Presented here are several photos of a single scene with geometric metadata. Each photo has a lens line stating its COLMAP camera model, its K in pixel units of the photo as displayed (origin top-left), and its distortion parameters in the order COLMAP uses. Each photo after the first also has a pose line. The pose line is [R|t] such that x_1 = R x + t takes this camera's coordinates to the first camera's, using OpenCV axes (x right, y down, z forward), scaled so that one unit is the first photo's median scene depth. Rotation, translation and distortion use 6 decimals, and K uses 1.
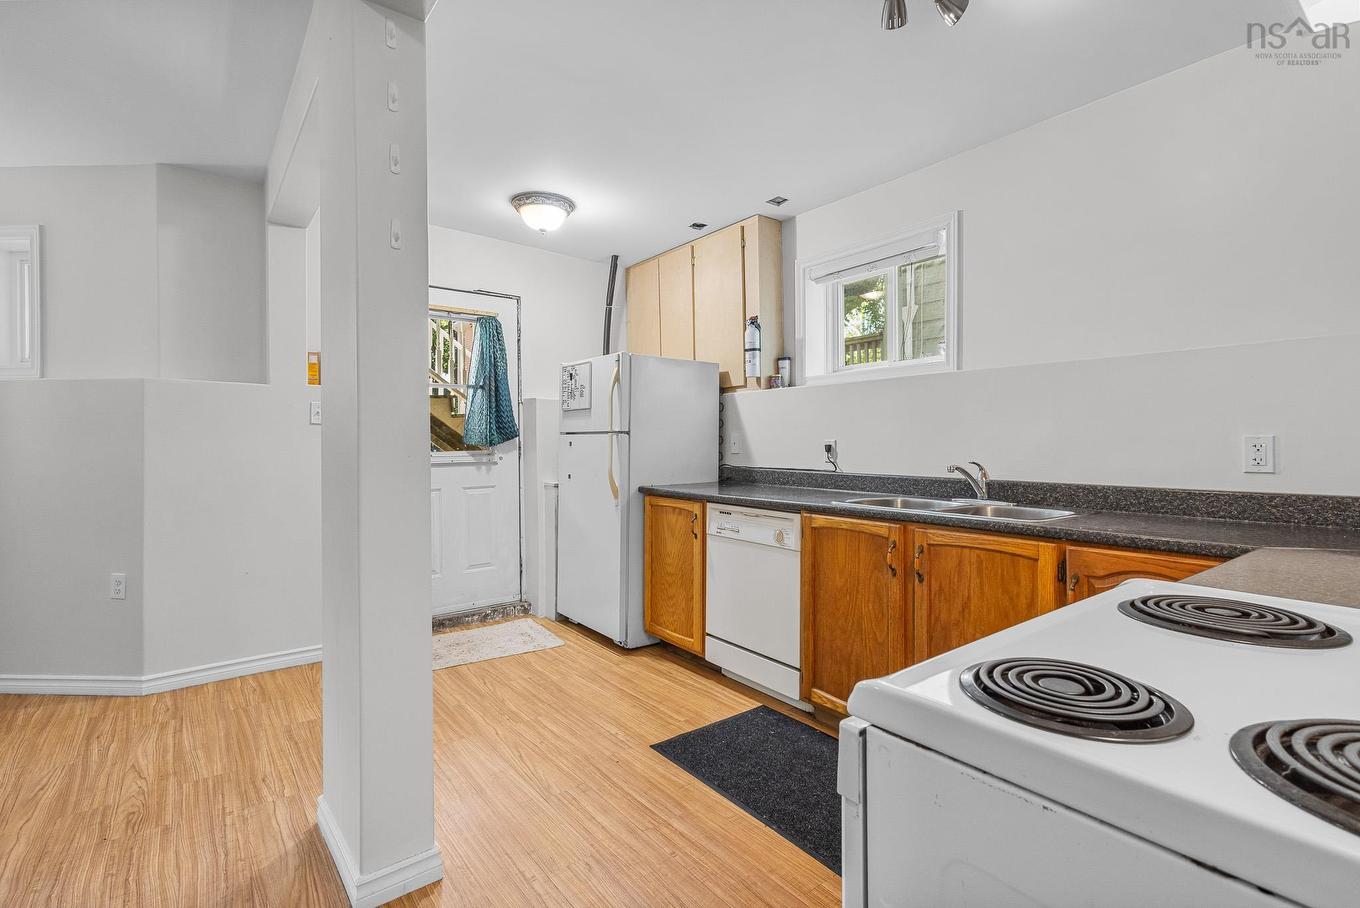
lens RADIAL K [[626.0, 0, 684.0], [0, 626.0, 440.6], [0, 0, 1]] dist [0.009258, -0.003536]
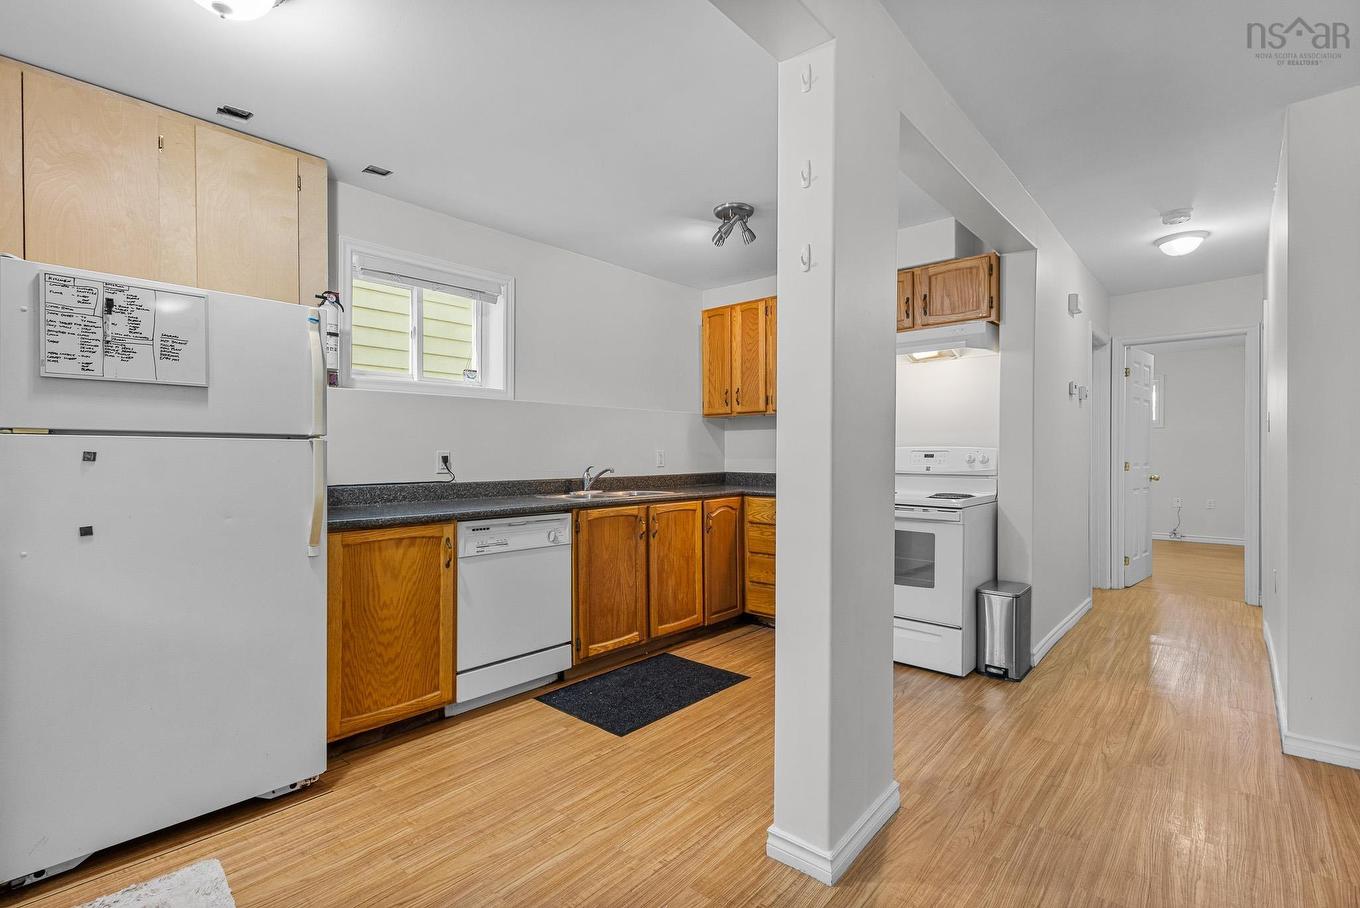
lens RADIAL K [[626.0, 0, 681.5], [0, 626.0, 456.7], [0, 0, 1]] dist [0.009258, -0.003536]
pose [[-0.187631, -0.003710, 0.982233, -0.860560], [-0.001604, 0.999993, 0.003470, 0.003848], [-0.982238, -0.000925, -0.187636, 0.842183]]
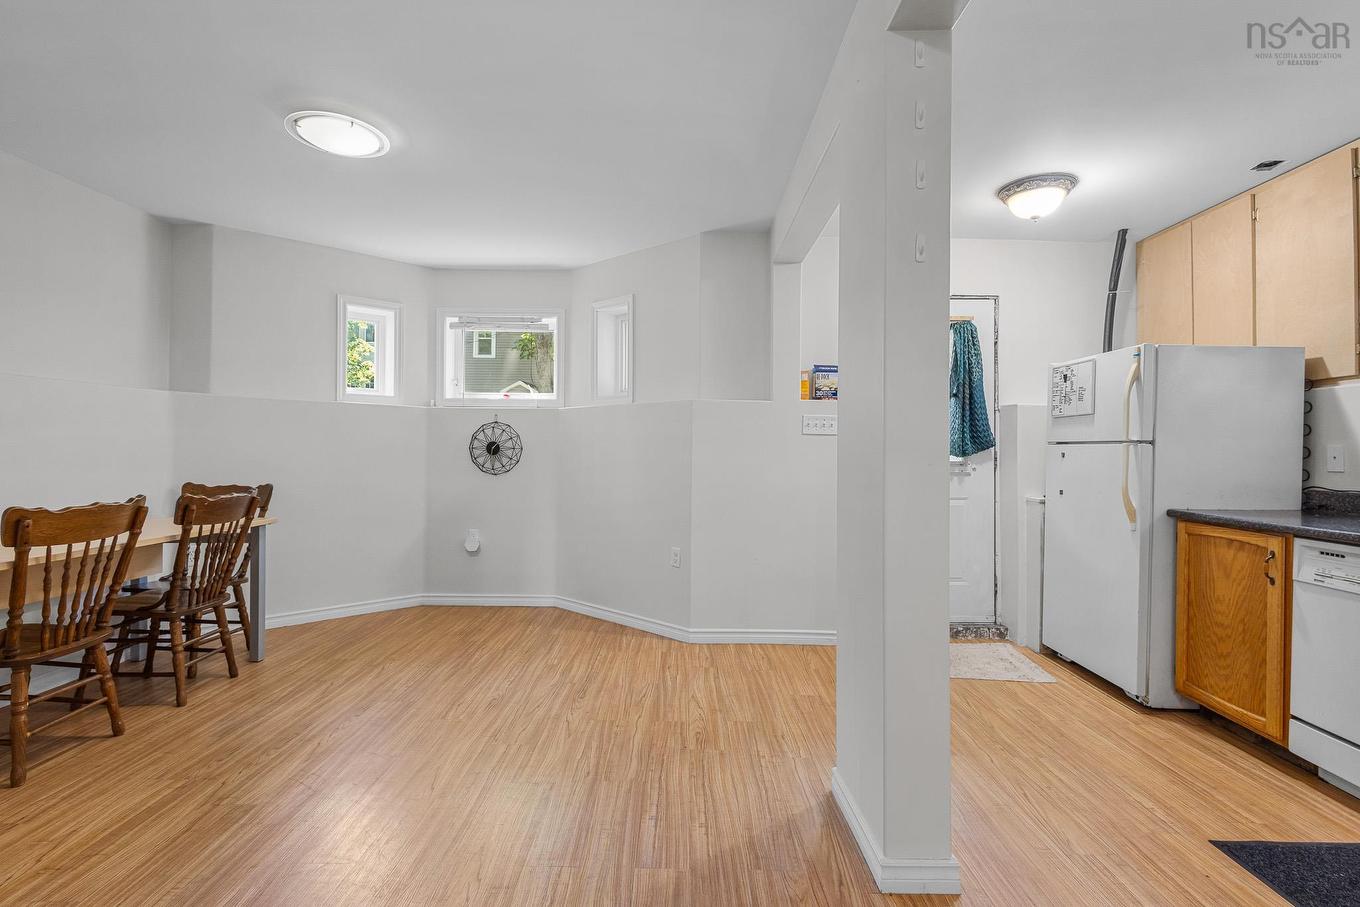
lens RADIAL K [[626.0, 0, 679.5], [0, 626.0, 450.1], [0, 0, 1]] dist [0.009258, -0.003536]
pose [[0.780461, 0.009839, -0.625128, -0.063996], [-0.010474, 0.999942, 0.002662, 0.002073], [0.625117, 0.004470, 0.780518, -0.025012]]
